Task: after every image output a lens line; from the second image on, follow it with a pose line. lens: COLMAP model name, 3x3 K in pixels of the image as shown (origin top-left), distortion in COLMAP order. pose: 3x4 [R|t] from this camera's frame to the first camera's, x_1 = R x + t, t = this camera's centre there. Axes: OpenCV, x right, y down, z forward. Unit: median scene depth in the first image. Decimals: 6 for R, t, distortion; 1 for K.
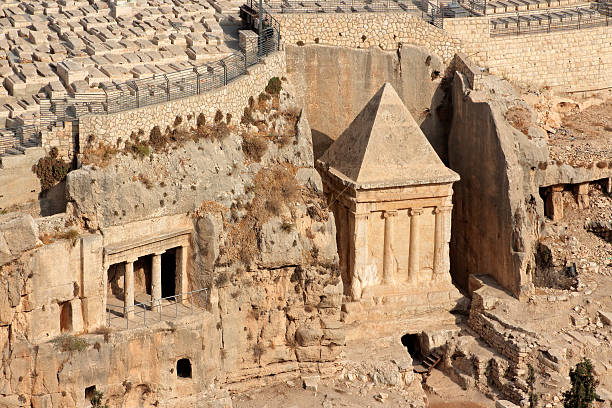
lens RADIAL K [[2456.9, 0, 306.0], [0, 2456.9, 204.0], [0, 0, 1]] dist [0.447787, 1.596323]
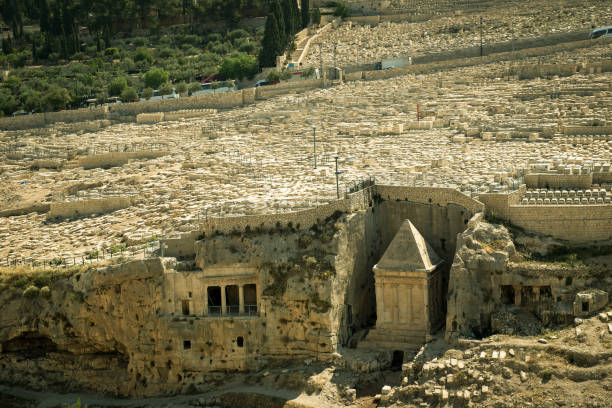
lens RADIAL K [[1105.9, 0, 306.0], [0, 1105.9, 204.0], [0, 0, 1]] dist [0.242604, -1.774391]
pose [[0.734113, 0.047888, -0.677336, 0.601324], [-0.124976, 0.989998, -0.065459, 0.006126], [0.667427, 0.132705, 0.732756, 0.326308]]
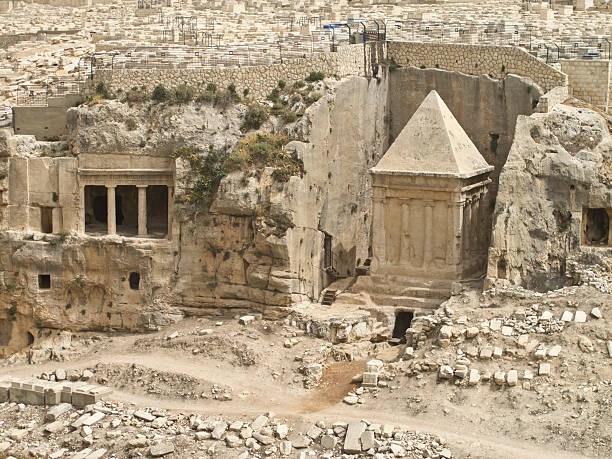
lens RADIAL K [[1551.0, 0, 306.0], [0, 1551.0, 229.5], [0, 0, 1]] dist [0.000547, -0.156275]
pose [[0.714986, 0.090822, -0.693215, 0.521483], [-0.179001, 0.982258, -0.055933, 0.067519], [0.675836, 0.164077, 0.718557, 0.490350]]
